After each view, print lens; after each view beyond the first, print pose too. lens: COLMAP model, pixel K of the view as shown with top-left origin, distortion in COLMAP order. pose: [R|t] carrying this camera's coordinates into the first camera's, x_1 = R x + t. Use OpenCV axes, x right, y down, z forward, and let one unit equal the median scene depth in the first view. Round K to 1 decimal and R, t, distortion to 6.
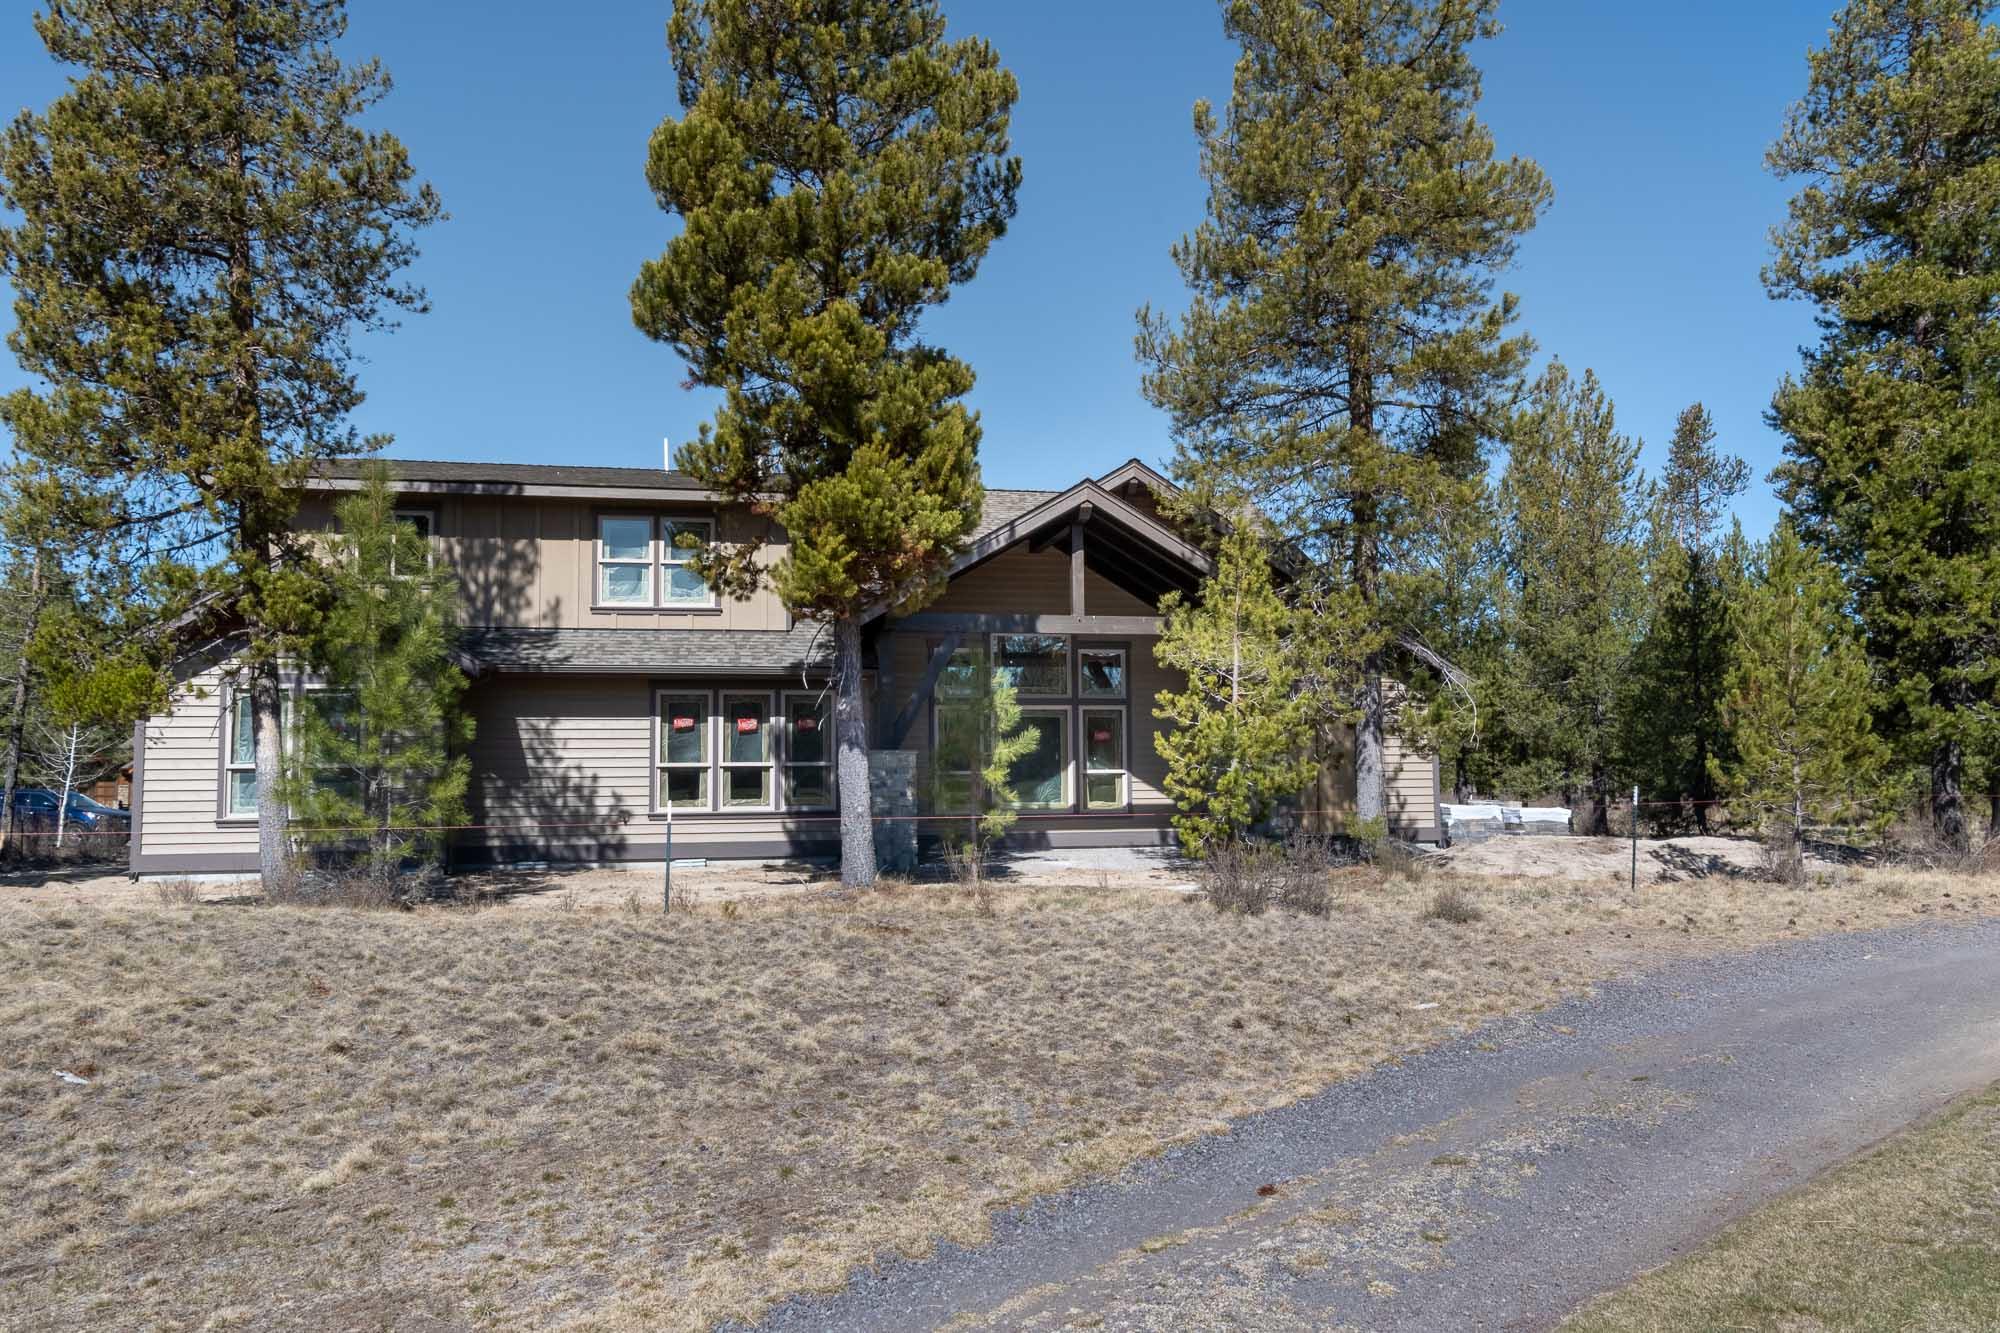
lens RADIAL K [[1493.7, 0, 994.0], [0, 1493.7, 666.7], [0, 0, 1]] dist [0.023726, 0.001613]
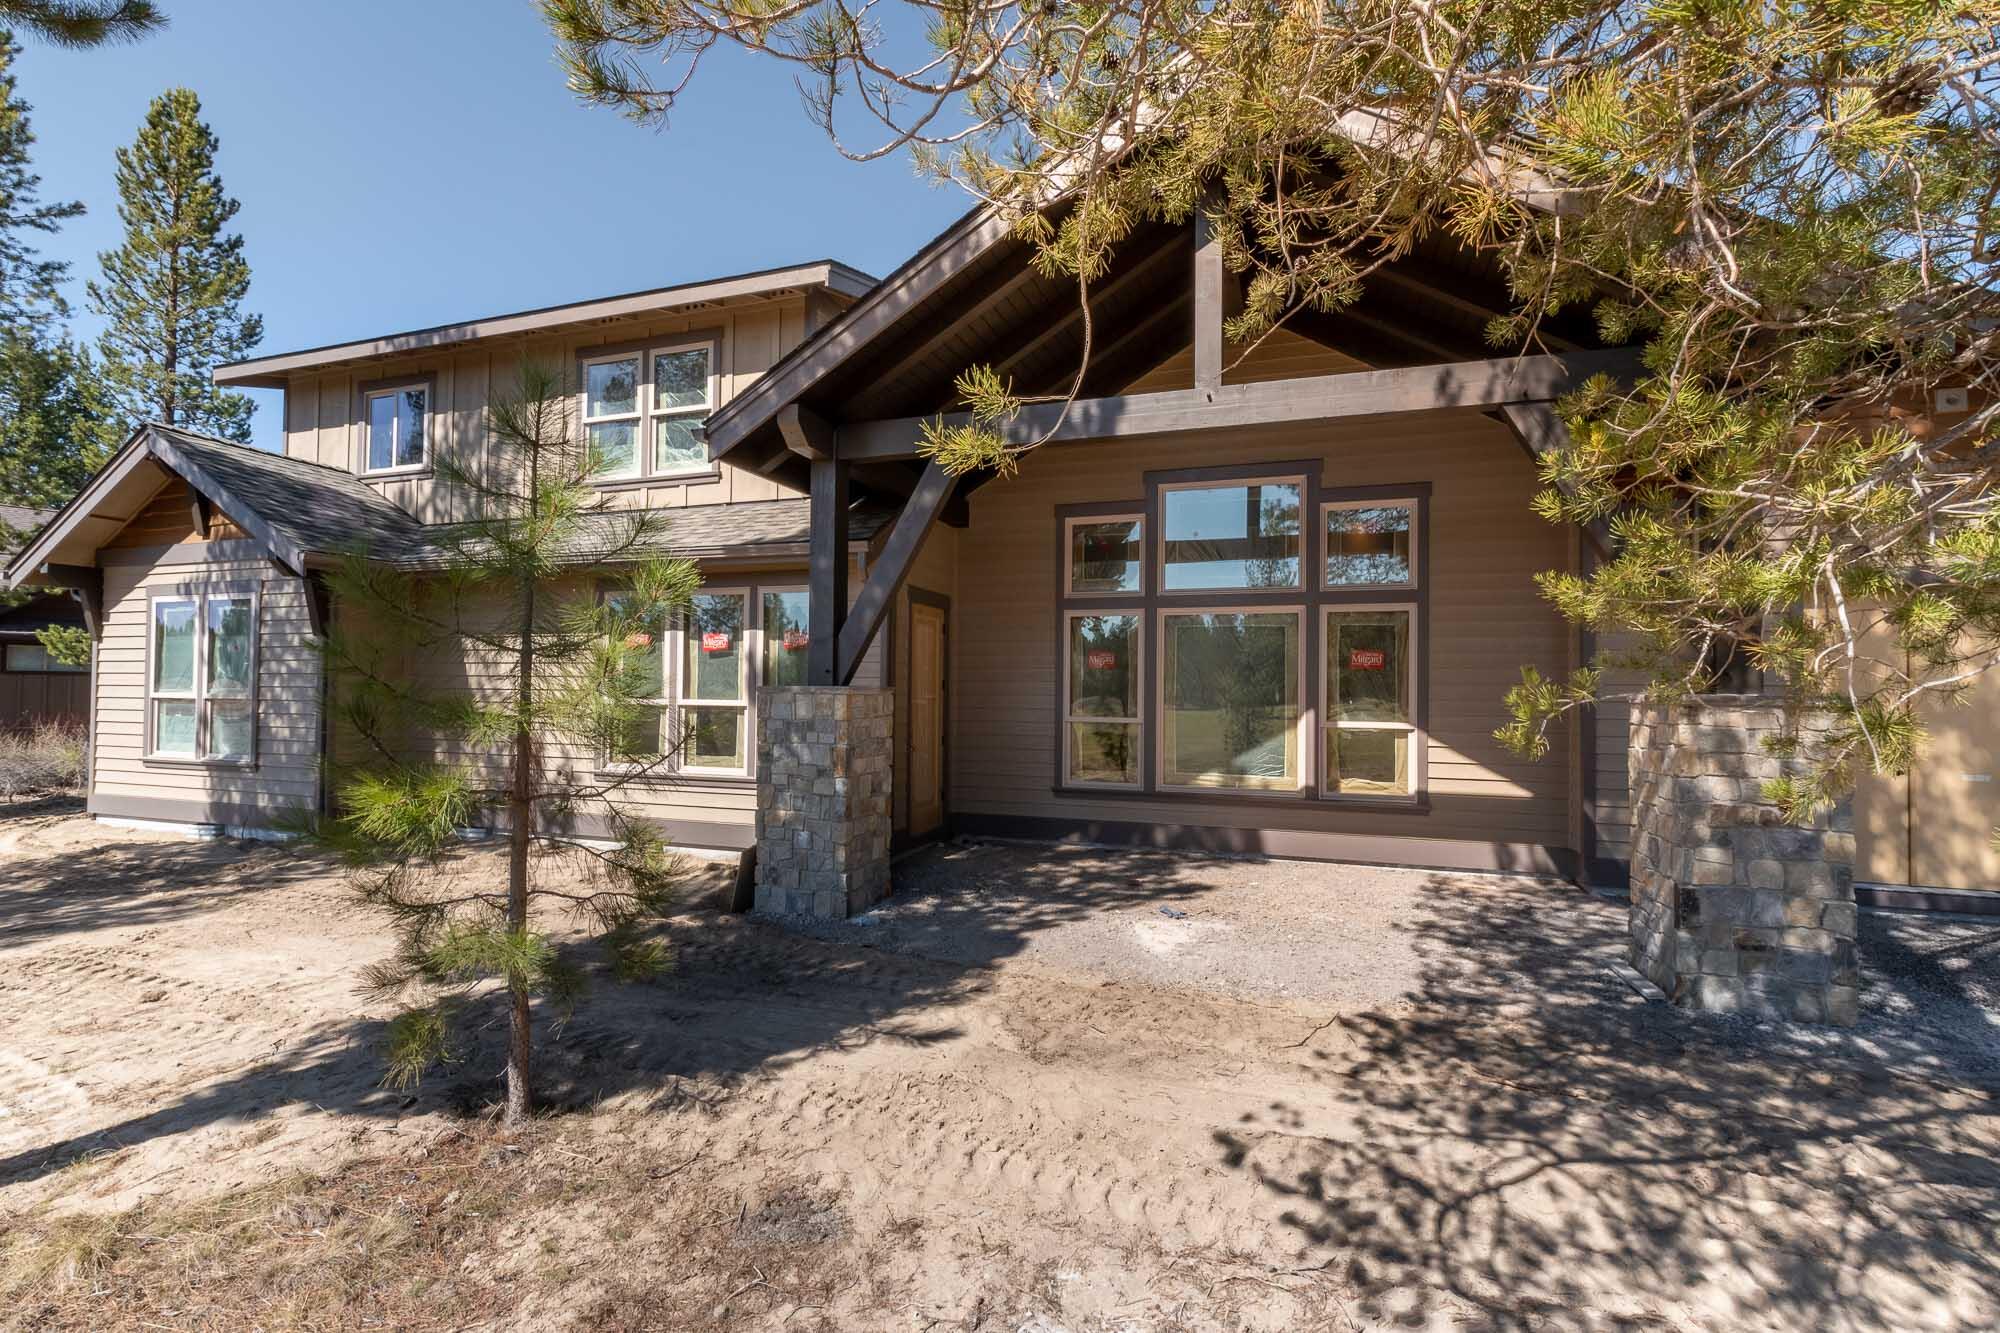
lens RADIAL K [[909.7, 0, 995.1], [0, 909.7, 677.8], [0, 0, 1]] dist [0.013865, -0.000046]
pose [[0.849202, 0.006810, -0.528025, 0.146901], [0.021999, 0.998593, 0.048258, 0.037781], [0.527610, -0.052597, 0.847857, 0.726924]]
